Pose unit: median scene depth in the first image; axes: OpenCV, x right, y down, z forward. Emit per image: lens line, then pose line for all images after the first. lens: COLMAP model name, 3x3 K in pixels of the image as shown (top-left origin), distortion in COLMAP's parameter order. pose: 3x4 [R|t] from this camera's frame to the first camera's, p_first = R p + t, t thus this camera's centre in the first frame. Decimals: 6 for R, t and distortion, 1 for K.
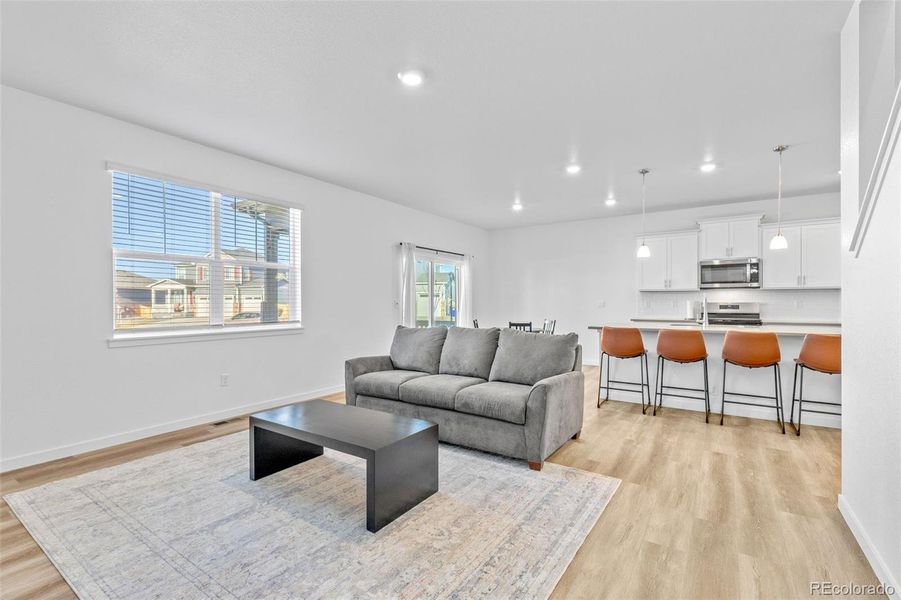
lens RADIAL K [[409.2, 0, 442.9], [0, 409.2, 305.7], [0, 0, 1]] dist [0.013044, -0.001305]
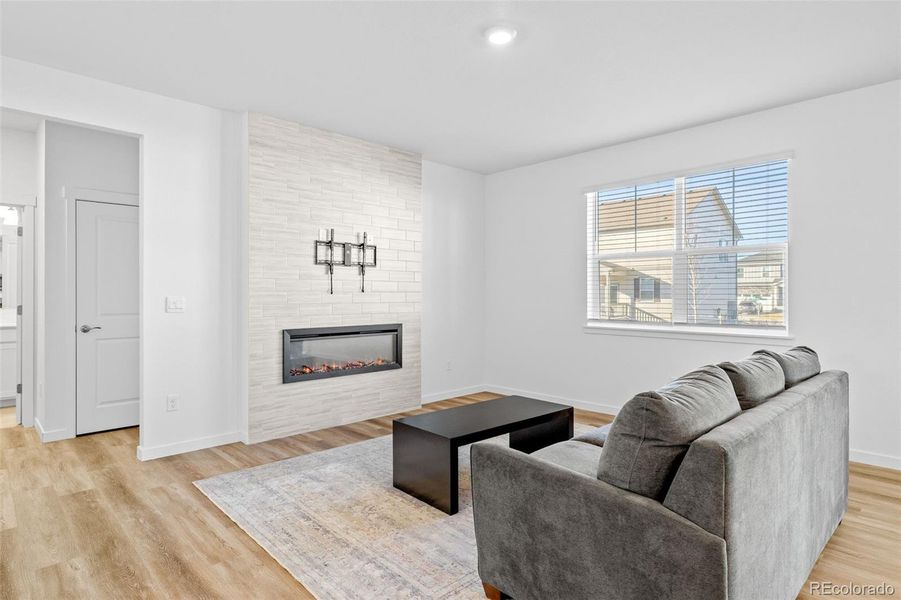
lens RADIAL K [[495.6, 0, 458.0], [0, 495.6, 294.0], [0, 0, 1]] dist [0.002549, -0.000861]
pose [[-0.197429, -0.000063, -0.980317, 0.436413], [-0.011169, 0.999935, 0.002185, -0.009818], [0.980253, 0.011380, -0.197417, 0.516566]]
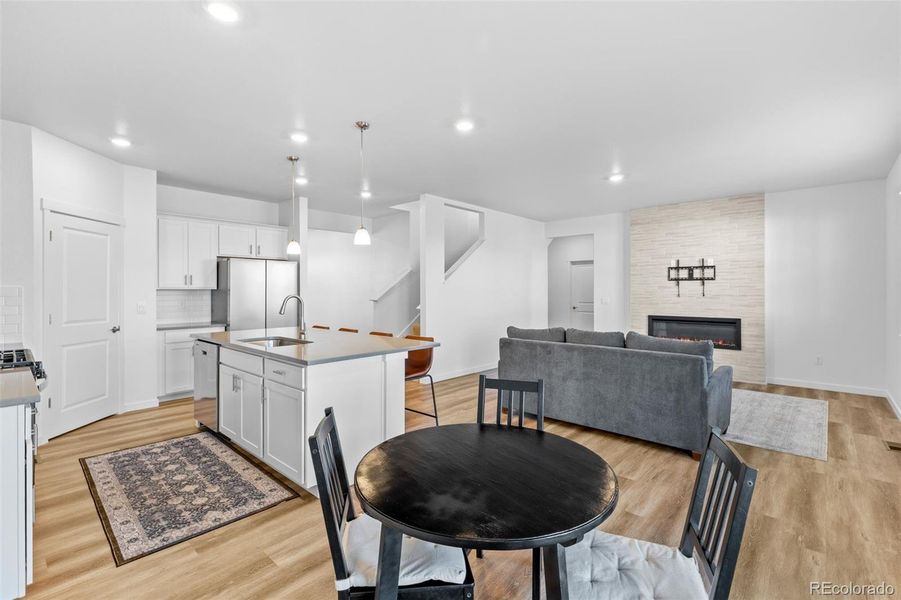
lens RADIAL K [[409.2, 0, 449.2], [0, 409.2, 292.3], [0, 0, 1]] dist [0.013044, -0.001305]
pose [[-0.991005, -0.001165, 0.133823, 0.194061], [0.001167, 0.999849, 0.017350, -0.037667], [-0.133823, 0.017350, -0.990853, 1.323756]]
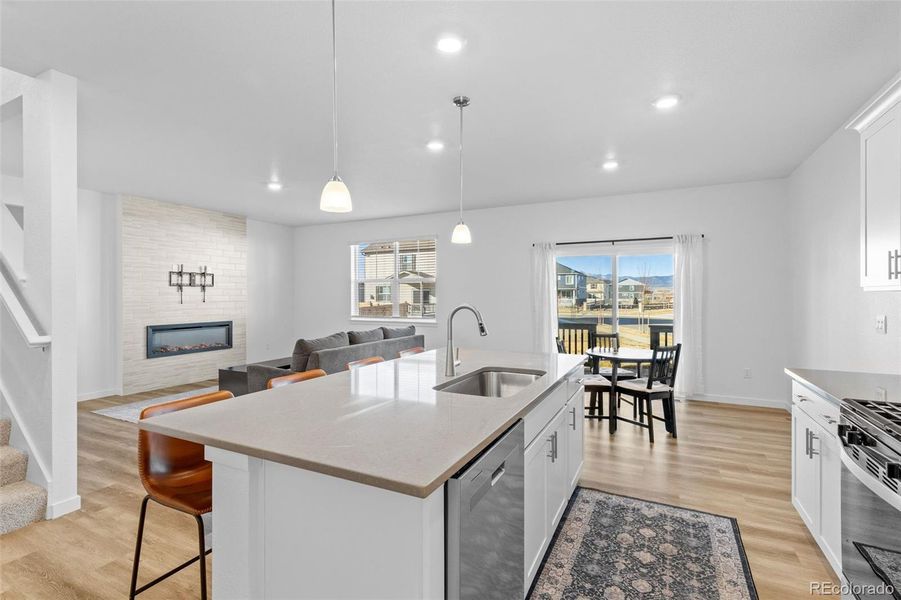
lens RADIAL K [[409.2, 0, 459.4], [0, 409.2, 296.4], [0, 0, 1]] dist [0.013044, -0.001305]
pose [[0.148483, 0.001859, -0.988913, 0.853134], [-0.009913, 0.999951, 0.000392, -0.031381], [0.988865, 0.009744, 0.148495, 0.711893]]
